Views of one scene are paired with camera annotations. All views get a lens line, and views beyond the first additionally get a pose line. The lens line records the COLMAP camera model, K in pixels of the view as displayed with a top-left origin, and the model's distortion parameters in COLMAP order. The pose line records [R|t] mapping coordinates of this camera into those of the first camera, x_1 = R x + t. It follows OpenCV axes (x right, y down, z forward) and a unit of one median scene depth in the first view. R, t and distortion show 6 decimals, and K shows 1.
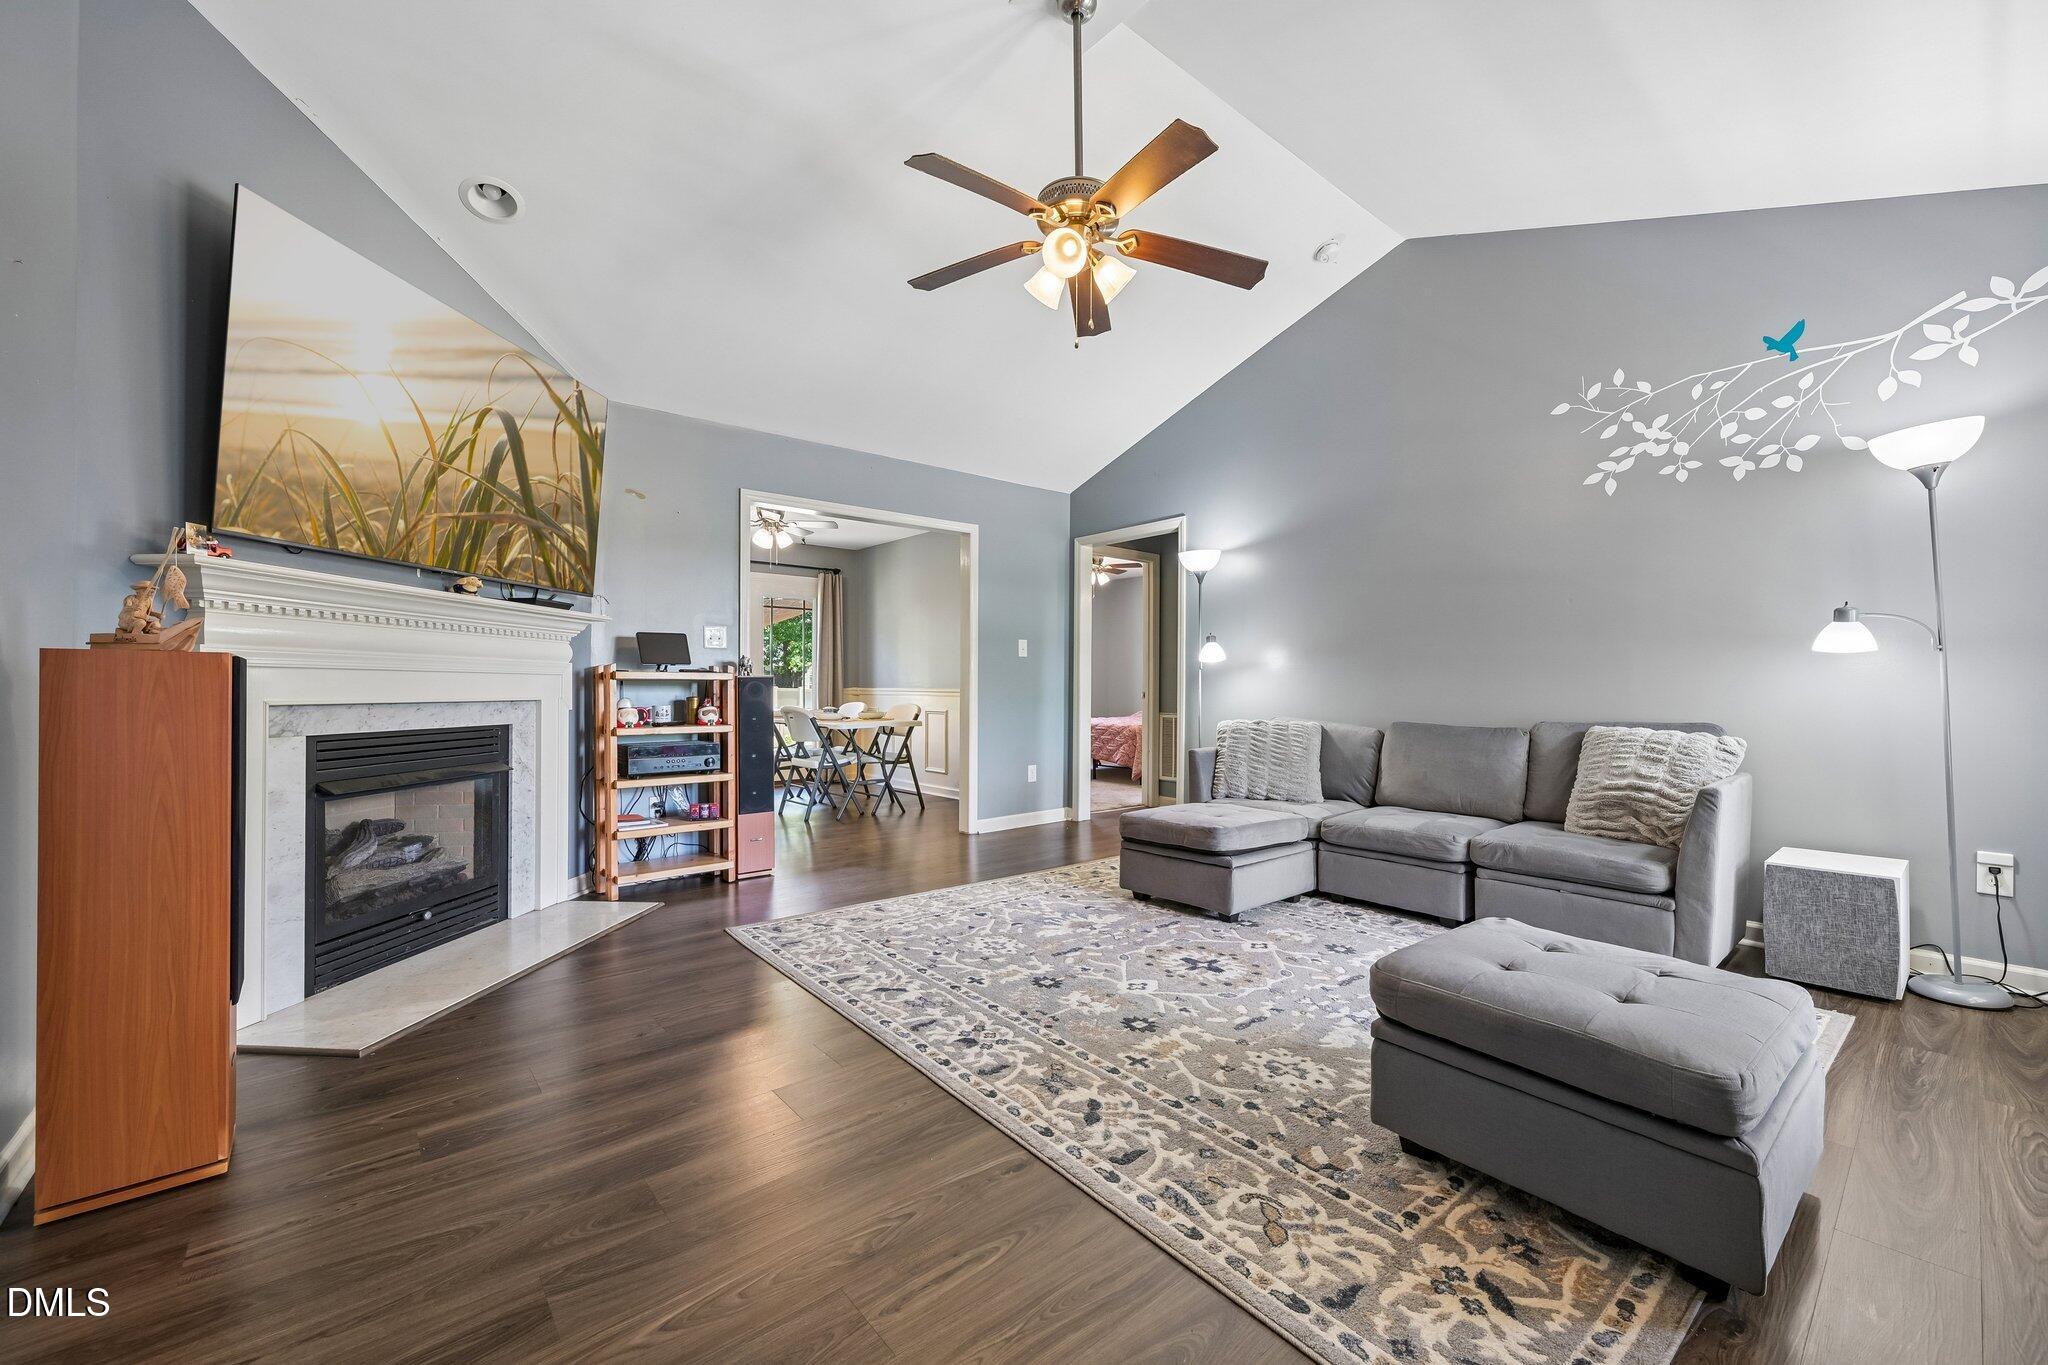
lens RADIAL K [[804.1, 0, 1039.5], [0, 804.1, 690.0], [0, 0, 1]] dist [-0.002333, -0.002240]
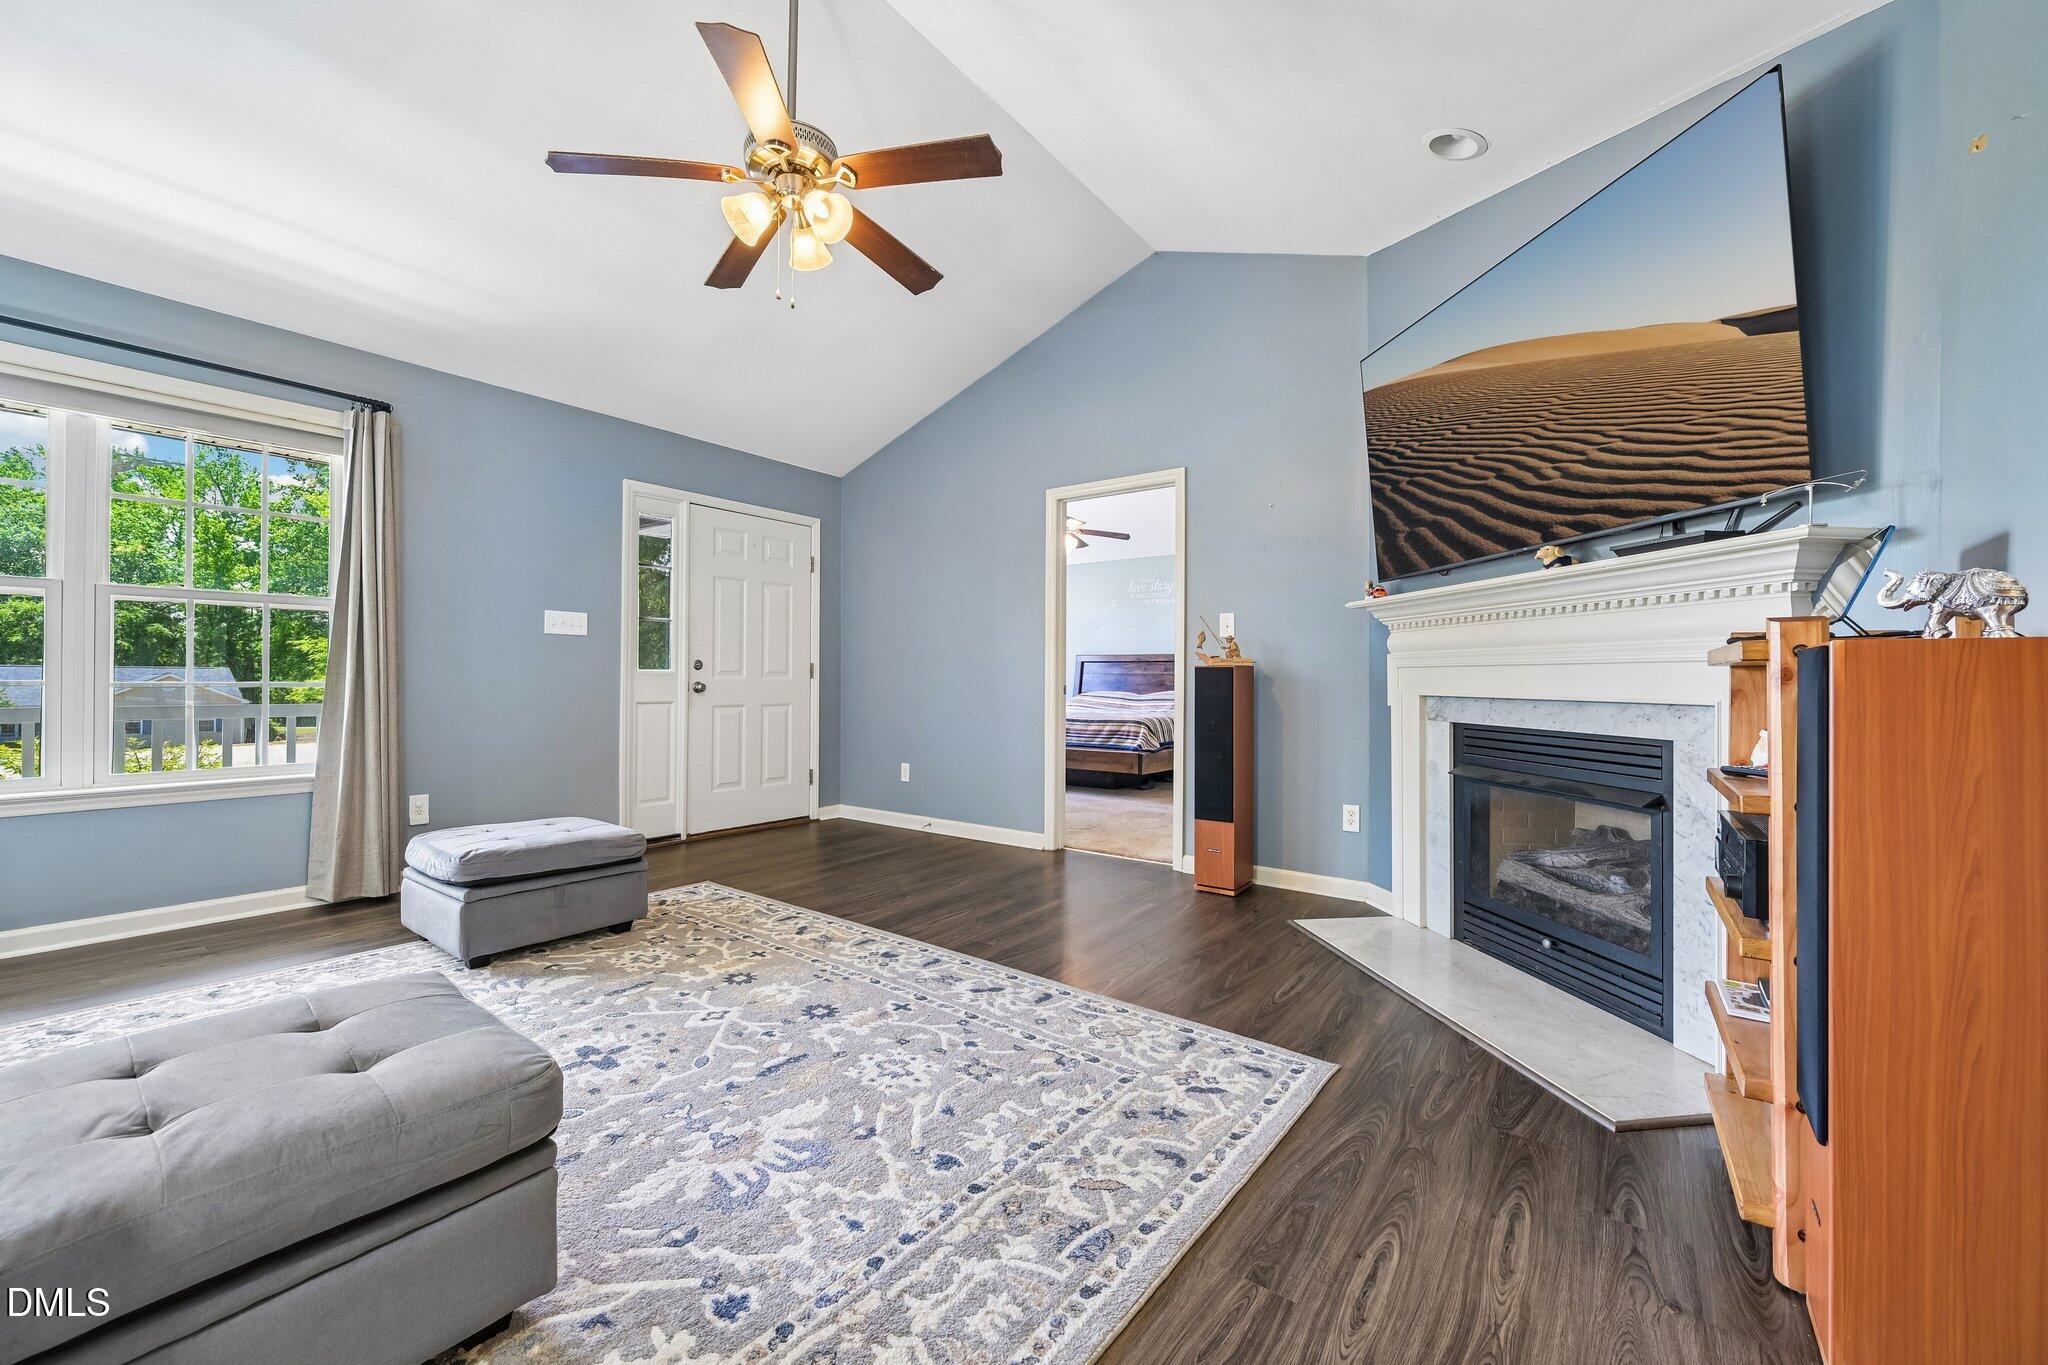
lens RADIAL K [[804.1, 0, 1027.8], [0, 804.1, 686.4], [0, 0, 1]] dist [-0.002333, -0.002240]
pose [[-0.976517, -0.004522, -0.215394, -0.020263], [-0.007266, 0.999902, 0.011950, -0.005702], [0.215319, 0.013234, -0.976454, 1.765351]]
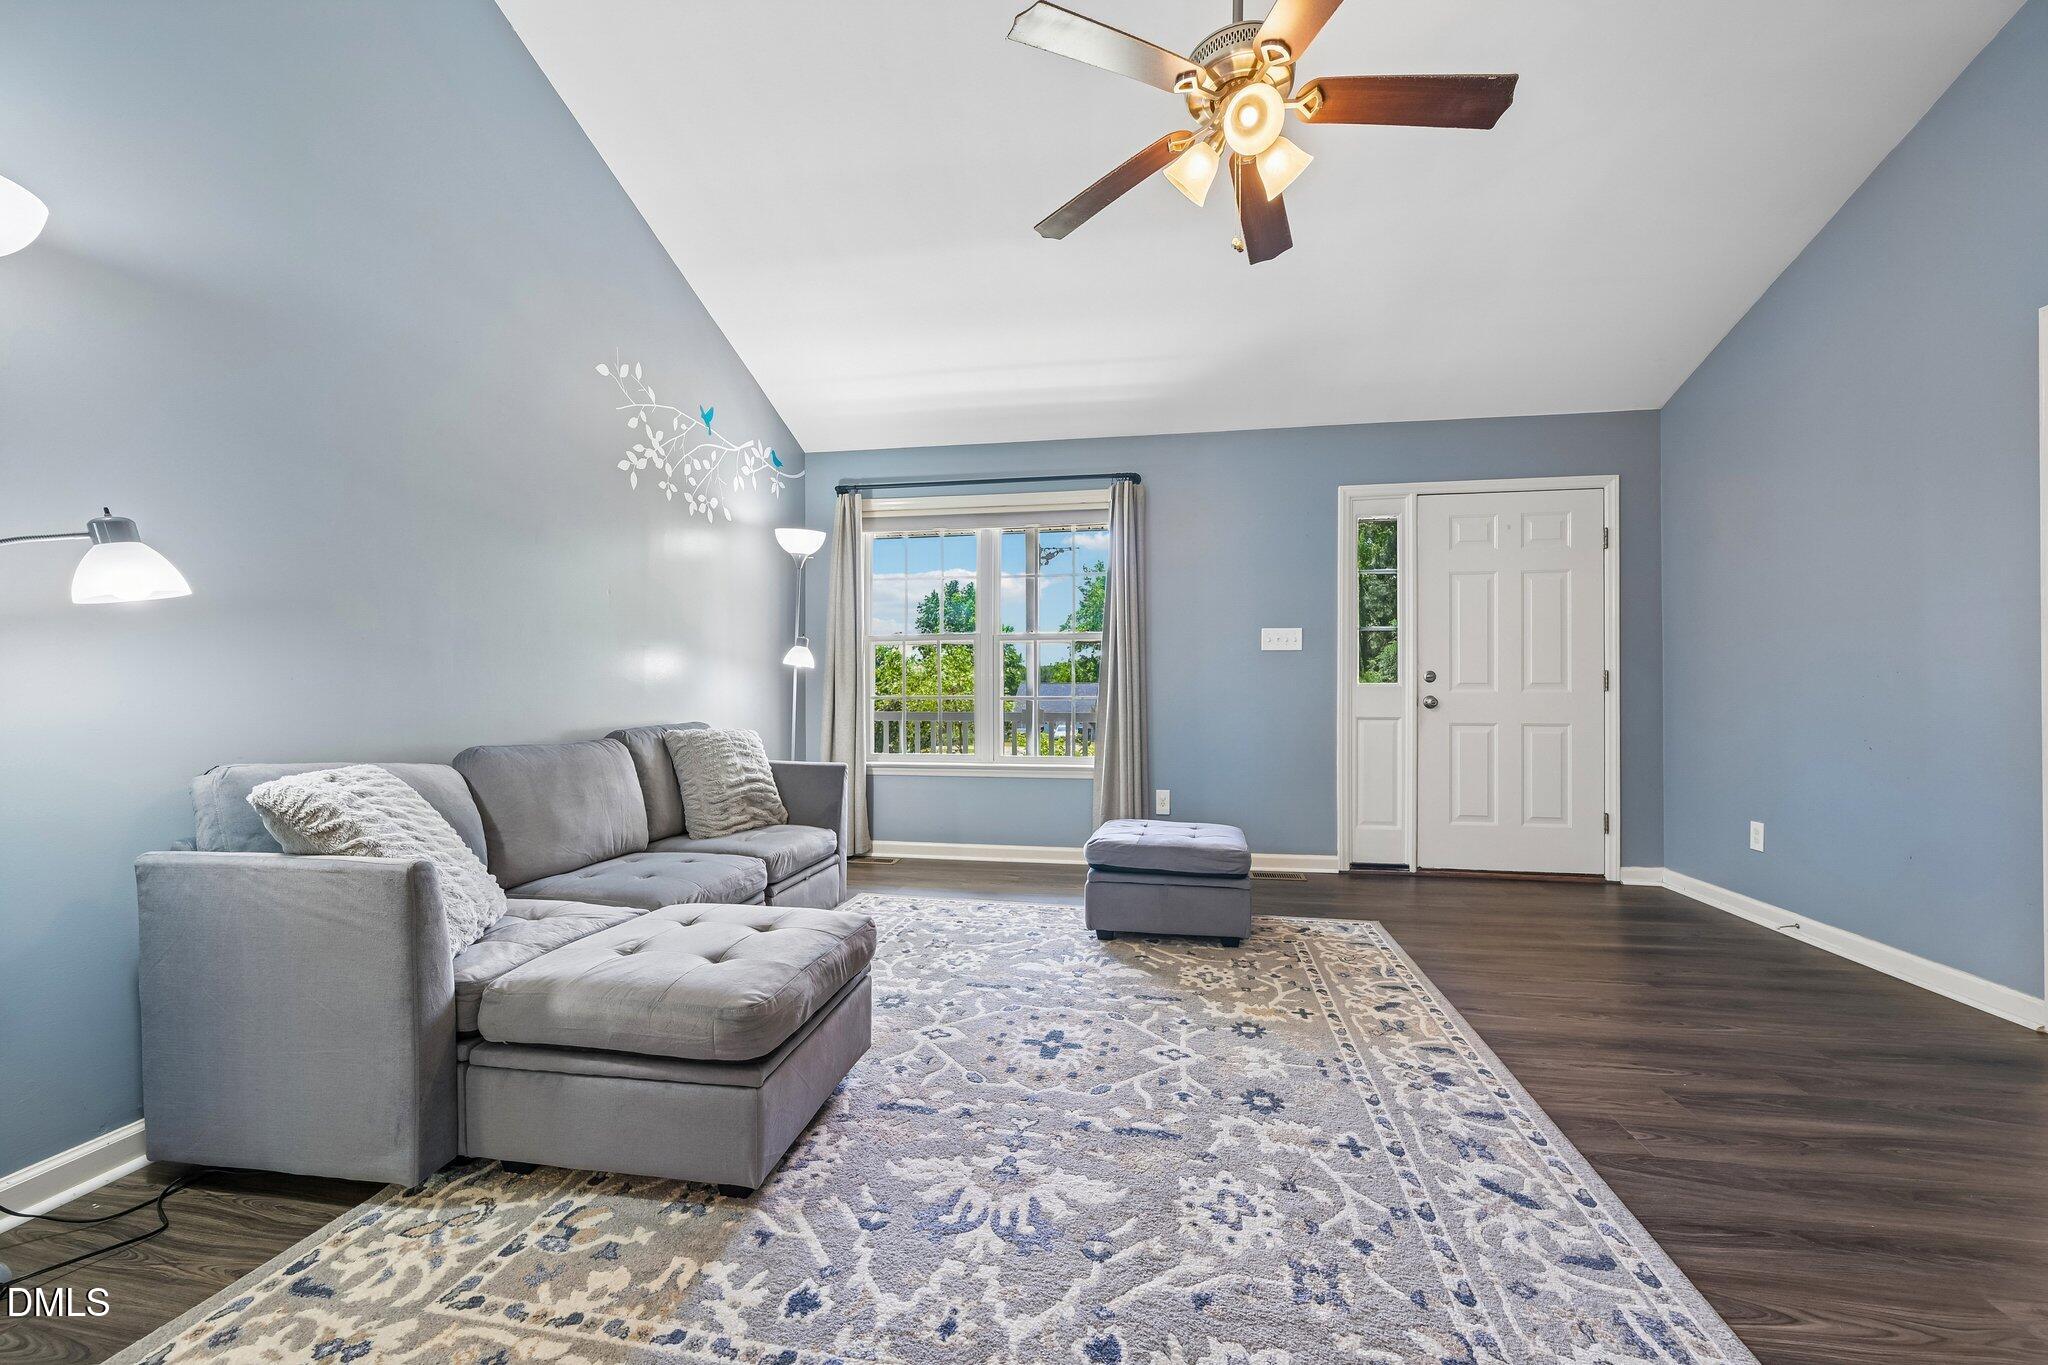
lens RADIAL K [[804.1, 0, 1013.5], [0, 804.1, 693.7], [0, 0, 1]] dist [-0.002333, -0.002240]
pose [[-0.627021, -0.000447, 0.779002, -0.377929], [0.003965, 0.999985, 0.003765, -0.002158], [-0.778992, 0.005450, -0.627010, 1.497251]]
